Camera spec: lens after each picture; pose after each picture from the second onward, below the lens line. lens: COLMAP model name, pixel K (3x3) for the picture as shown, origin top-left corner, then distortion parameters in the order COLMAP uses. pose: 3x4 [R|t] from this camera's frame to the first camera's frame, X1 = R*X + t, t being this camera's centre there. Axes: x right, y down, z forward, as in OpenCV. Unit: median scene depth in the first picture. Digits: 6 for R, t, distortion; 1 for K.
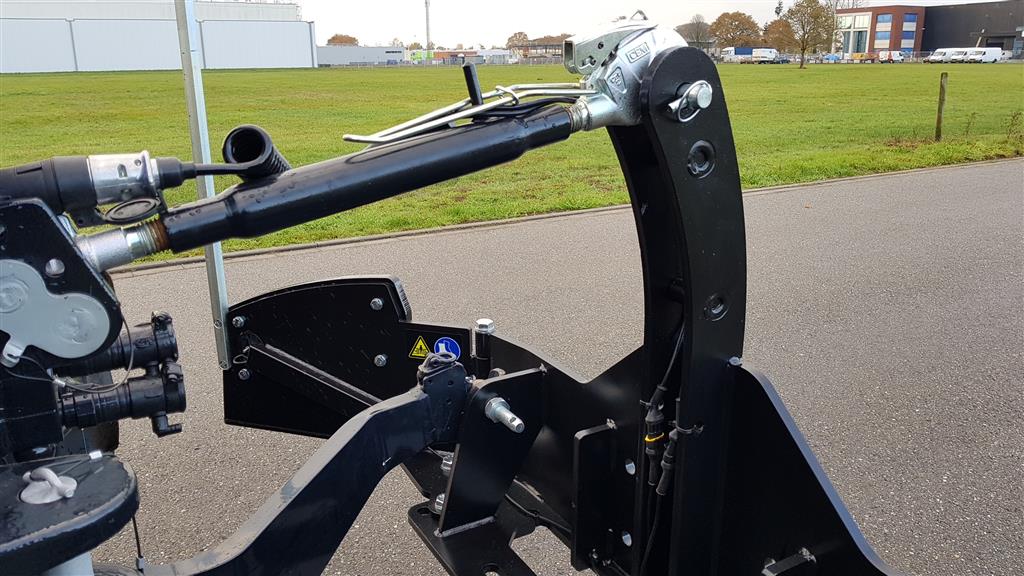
lens RADIAL K [[814.6, 0, 508.1], [0, 814.6, 281.8], [0, 0, 1]] dist [-0.010397, 0.001843]
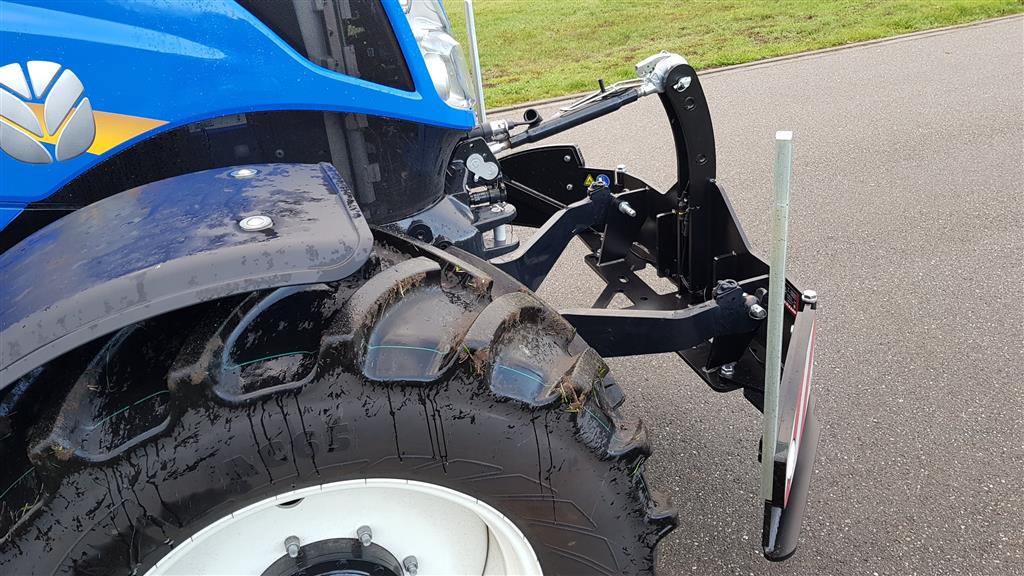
lens RADIAL K [[814.6, 0, 508.1], [0, 814.6, 281.8], [0, 0, 1]] dist [-0.010397, 0.001843]
pose [[0.975757, 0.006850, -0.218751, 0.161185], [0.034626, 0.982089, 0.185206, -0.060527], [0.216102, -0.188291, 0.958043, -1.188679]]
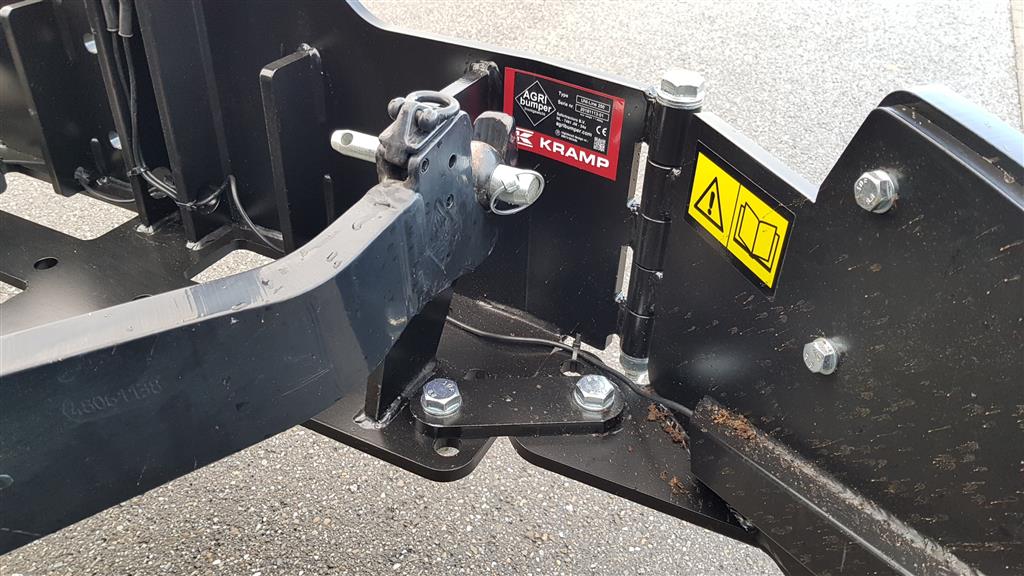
lens RADIAL K [[814.6, 0, 508.1], [0, 814.6, 281.8], [0, 0, 1]] dist [-0.010397, 0.001843]
pose [[0.831014, -0.292396, 0.473202, 0.042221], [0.132656, 0.930328, 0.341894, 0.207199], [-0.540201, -0.221345, 0.811904, 0.084897]]
